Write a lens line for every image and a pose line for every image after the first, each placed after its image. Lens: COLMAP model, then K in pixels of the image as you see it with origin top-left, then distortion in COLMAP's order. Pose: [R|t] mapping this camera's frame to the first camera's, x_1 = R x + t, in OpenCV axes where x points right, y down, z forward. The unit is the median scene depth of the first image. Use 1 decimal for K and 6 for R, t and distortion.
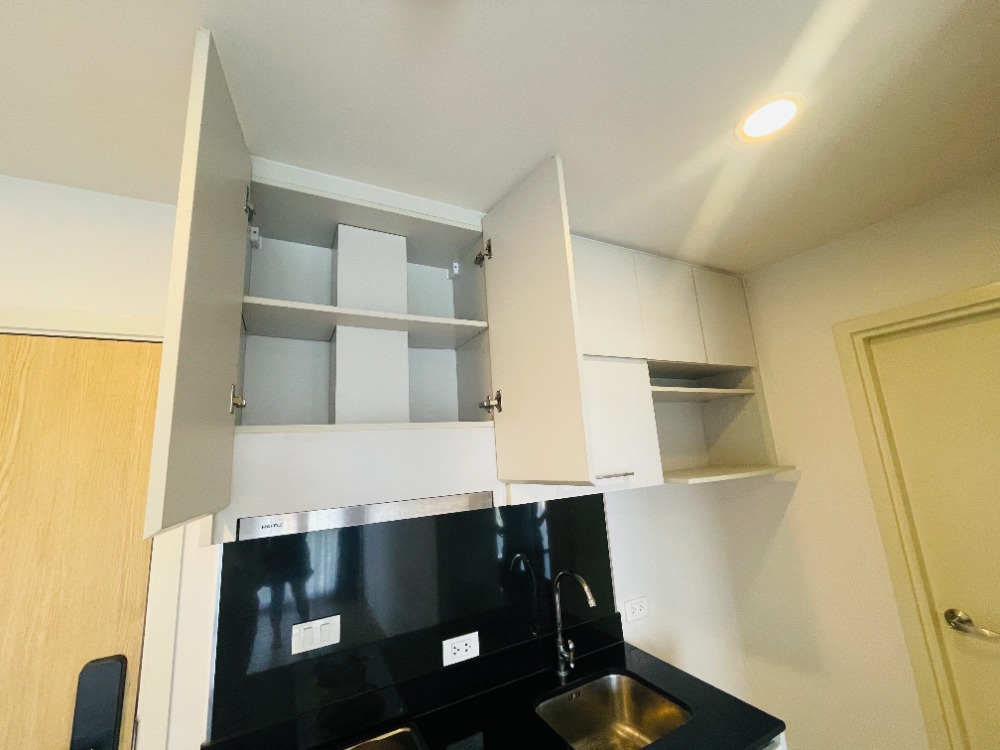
lens RADIAL K [[405.4, 0, 499.4], [0, 405.4, 372.1], [0, 0, 1]] dist [-0.000818, -0.000010]
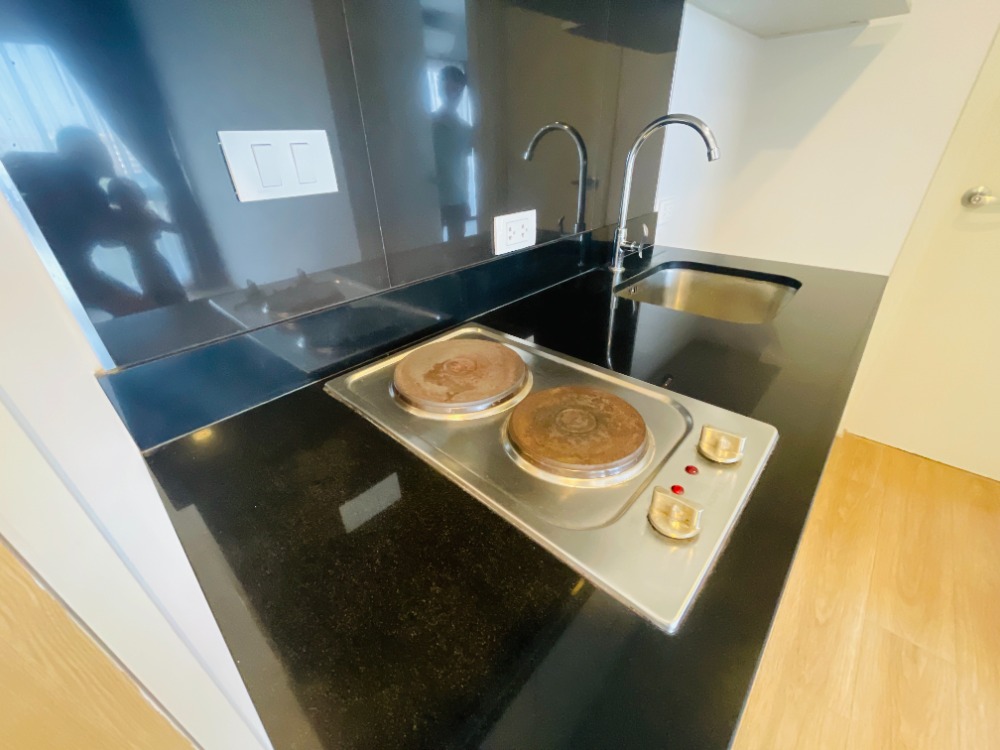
lens RADIAL K [[405.4, 0, 499.4], [0, 405.4, 372.1], [0, 0, 1]] dist [-0.000818, -0.000010]
pose [[0.944826, -0.131361, 0.300080, -0.314217], [-0.091355, 0.774060, 0.626486, 0.419769], [-0.314575, -0.619334, 0.719352, 0.379254]]
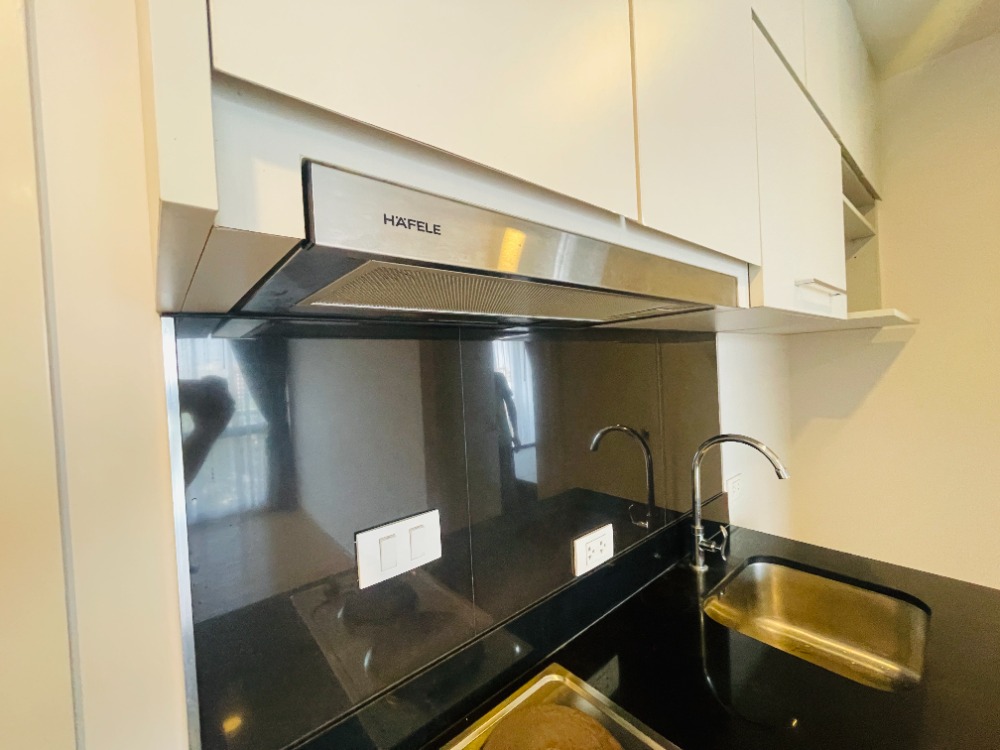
lens RADIAL K [[403.1, 0, 498.7], [0, 403.1, 373.5], [0, 0, 1]] dist [-0.000402, -0.000175]
pose [[0.977656, 0.007542, 0.210074, -0.352737], [-0.048555, 0.980433, 0.190772, 0.269014], [-0.204524, -0.196709, 0.958893, 0.432694]]
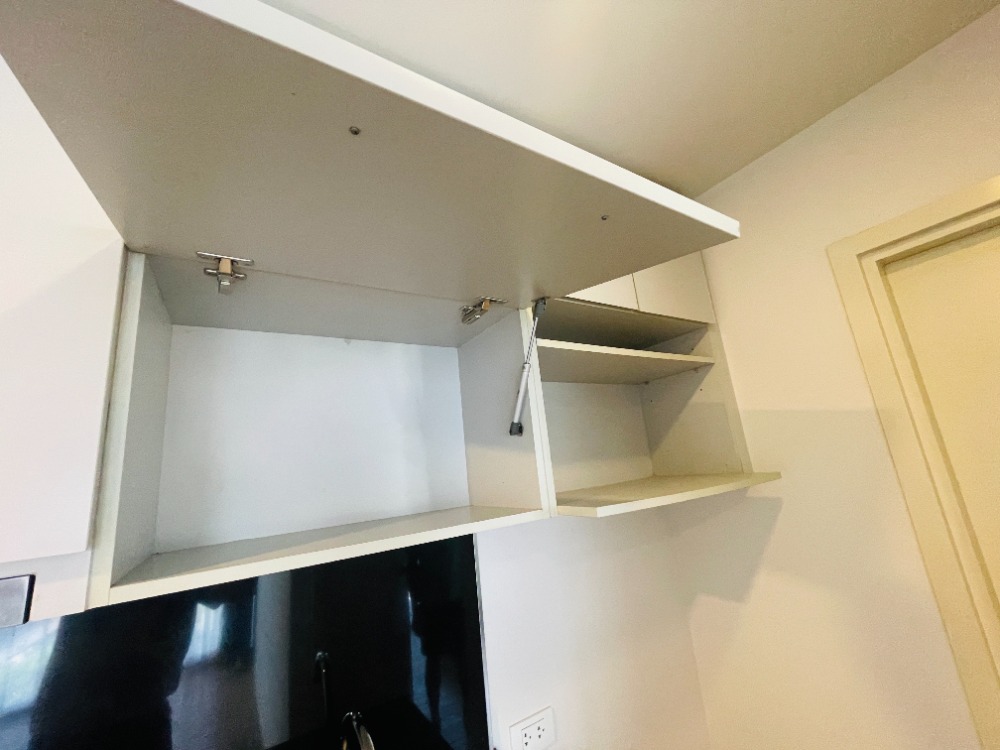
lens RADIAL K [[406.8, 0, 500.0], [0, 406.8, 375.0], [0, 0, 1]] dist [-0.003243, -0.000324]
pose [[0.996631, -0.019596, 0.079644, 0.303942], [0.022428, 0.999142, -0.034816, 0.112031], [-0.078893, 0.036485, 0.996215, 0.488300]]
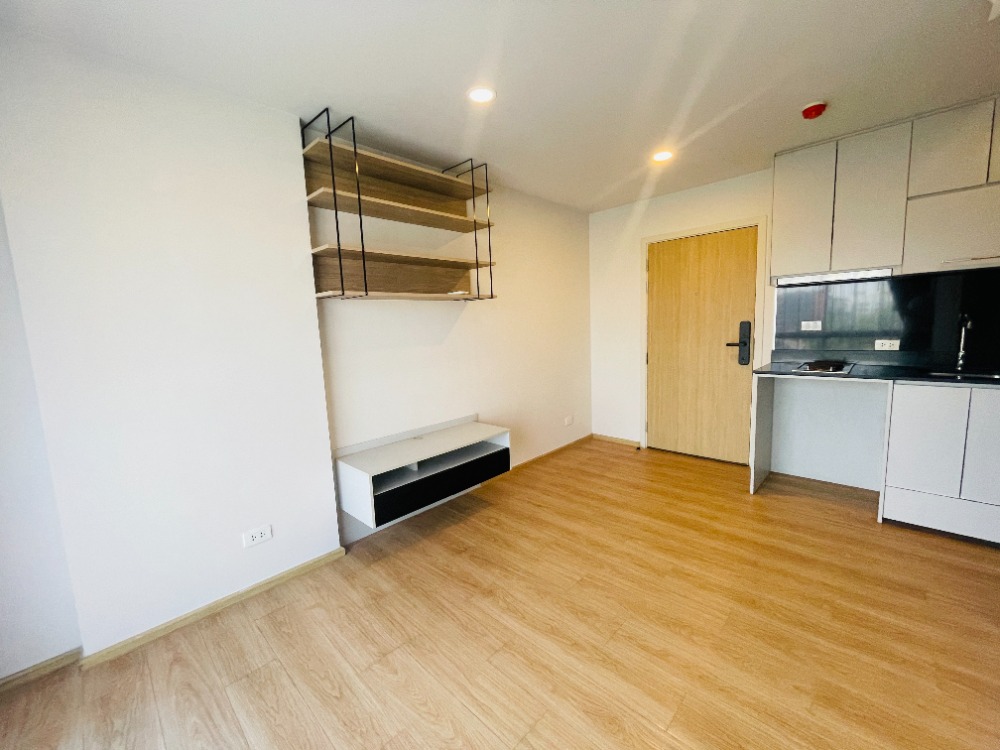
lens RADIAL K [[405.4, 0, 499.4], [0, 405.4, 372.1], [0, 0, 1]] dist [-0.000818, -0.000010]
pose [[0.308165, 0.163650, -0.937152, 1.214914], [0.204021, 0.950805, 0.233122, -0.101904], [0.929198, -0.263039, 0.259617, -1.406666]]
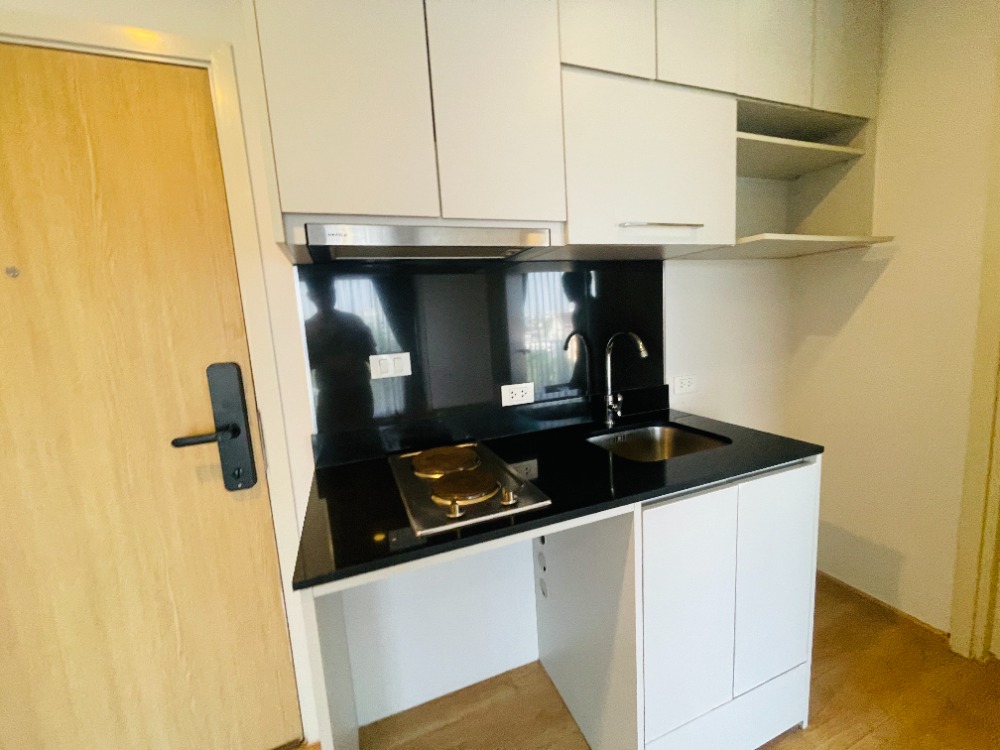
lens RADIAL K [[405.4, 0, 499.4], [0, 405.4, 372.1], [0, 0, 1]] dist [-0.000818, -0.000010]
pose [[0.992650, 0.014812, -0.120109, -0.011681], [0.025102, 0.945696, 0.324083, 0.244072], [0.118387, -0.324716, 0.938373, -0.025031]]
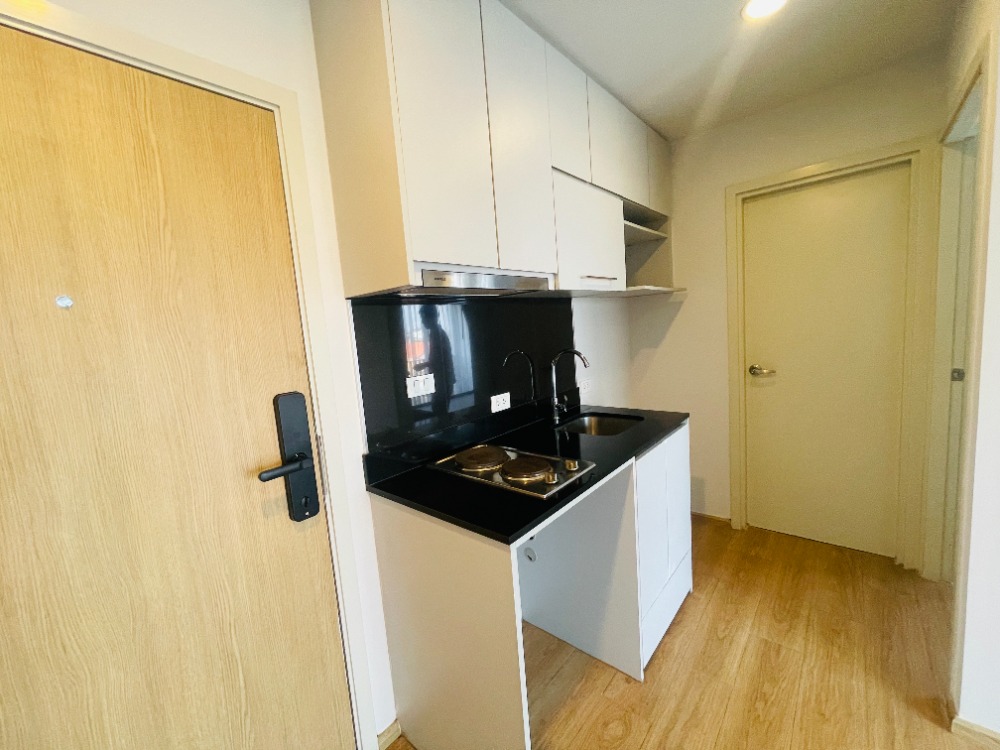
lens RADIAL K [[405.4, 0, 499.4], [0, 405.4, 372.1], [0, 0, 1]] dist [-0.000818, -0.000010]
pose [[0.932721, -0.051314, 0.356929, -0.542079], [-0.049373, 0.962328, 0.267370, 0.196816], [-0.357203, -0.267004, 0.895050, -0.192601]]
